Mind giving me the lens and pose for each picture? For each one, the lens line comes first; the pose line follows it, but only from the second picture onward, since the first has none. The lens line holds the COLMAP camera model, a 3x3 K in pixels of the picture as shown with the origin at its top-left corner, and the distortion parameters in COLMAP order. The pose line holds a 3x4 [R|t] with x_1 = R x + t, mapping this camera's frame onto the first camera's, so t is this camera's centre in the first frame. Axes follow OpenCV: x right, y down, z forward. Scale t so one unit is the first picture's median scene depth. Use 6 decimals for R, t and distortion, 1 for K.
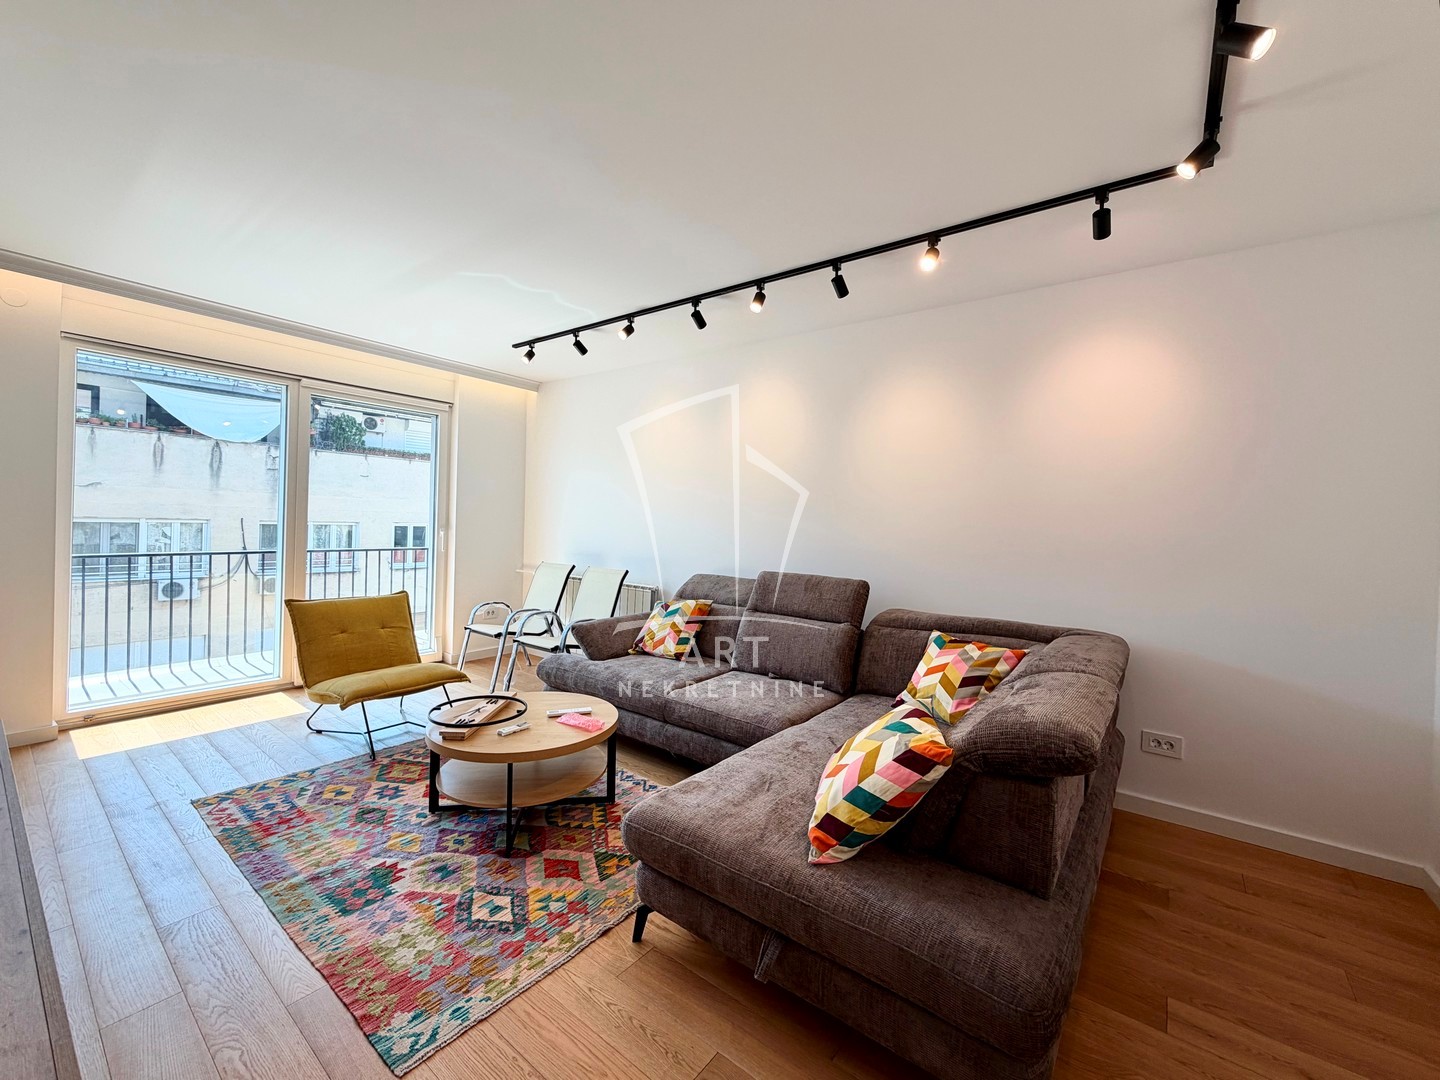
lens RADIAL K [[583.8, 0, 715.1], [0, 583.8, 525.9], [0, 0, 1]] dist [0.001520, 0.000239]
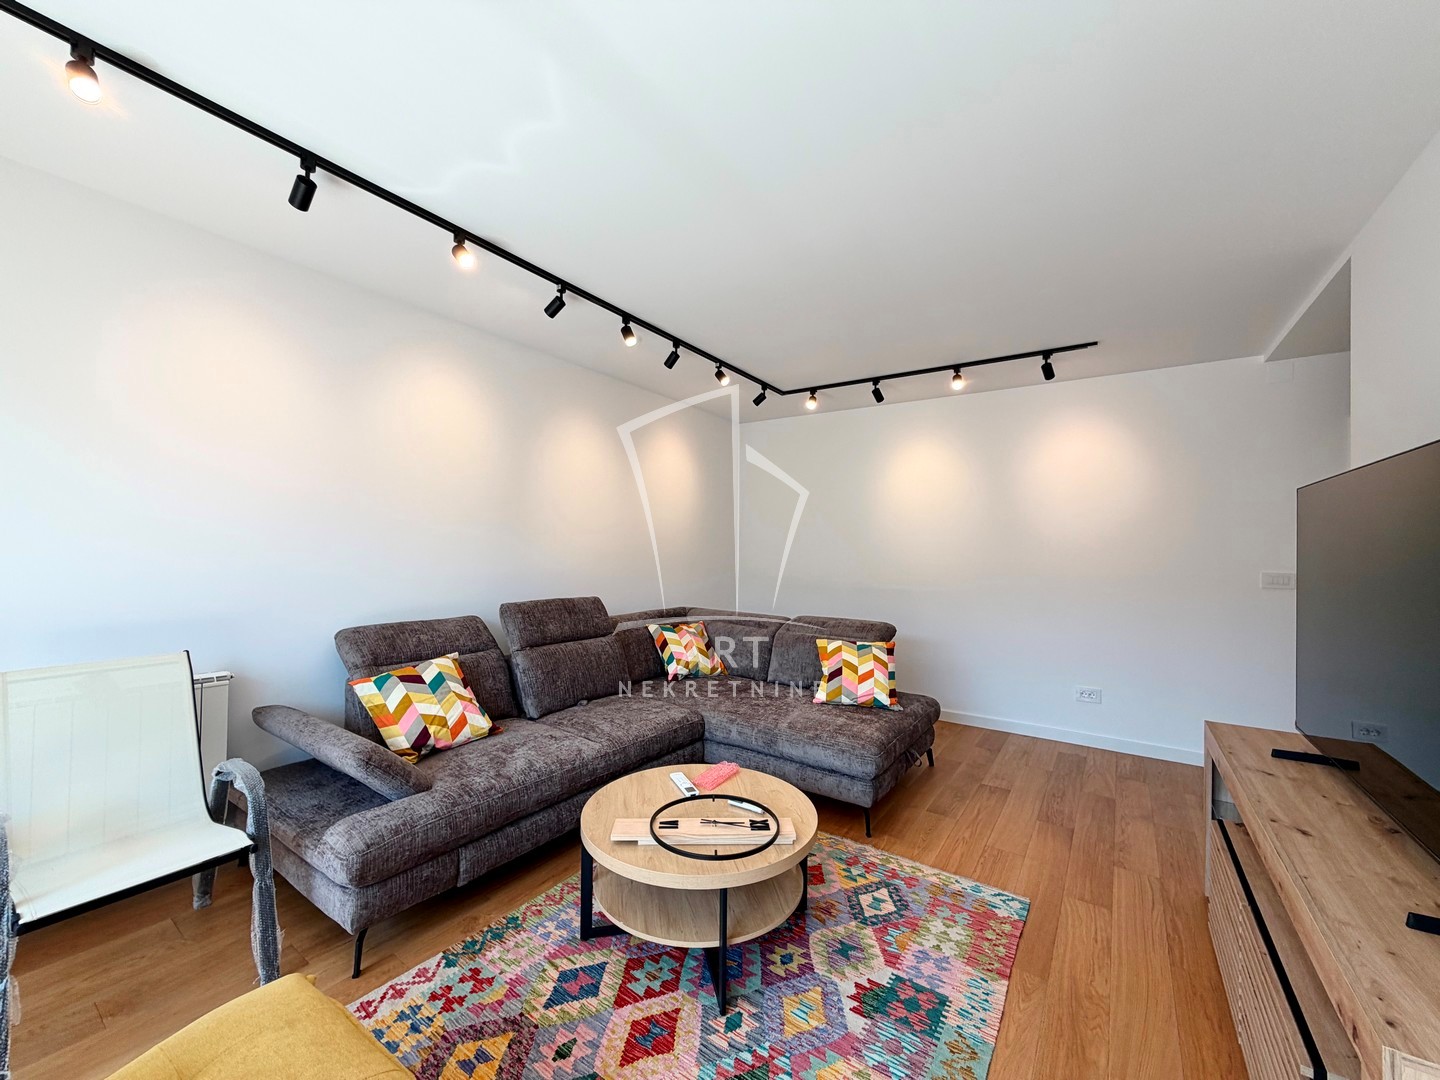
lens RADIAL K [[573.3, 0, 711.9], [0, 573.3, 541.4], [0, 0, 1]] dist [-0.001259, -0.000095]
pose [[-0.044862, -0.013695, 0.998899, -0.827073], [-0.005677, 0.999893, 0.013453, -0.028830], [-0.998977, -0.005067, -0.044935, 0.779267]]
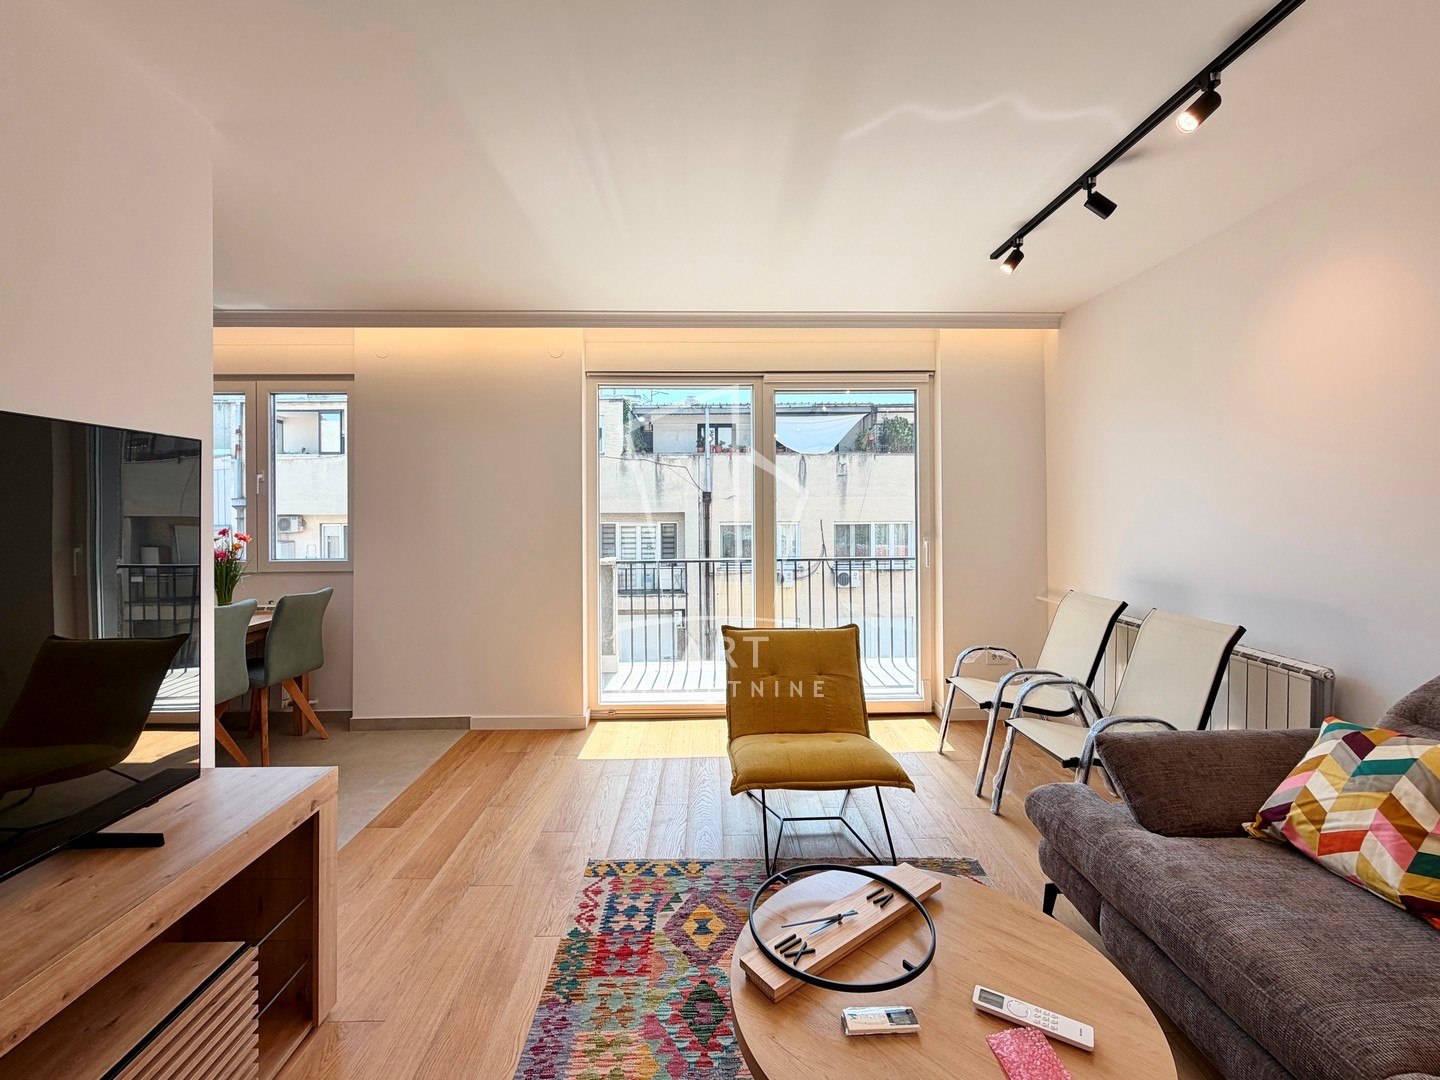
lens RADIAL K [[605.2, 0, 714.6], [0, 605.2, 504.3], [0, 0, 1]] dist [-0.000798, -0.000240]
pose [[0.624748, -0.039481, -0.779828, -0.034537], [0.018653, 0.999191, -0.035643, -0.022564], [0.780603, 0.007721, 0.624979, 0.437279]]
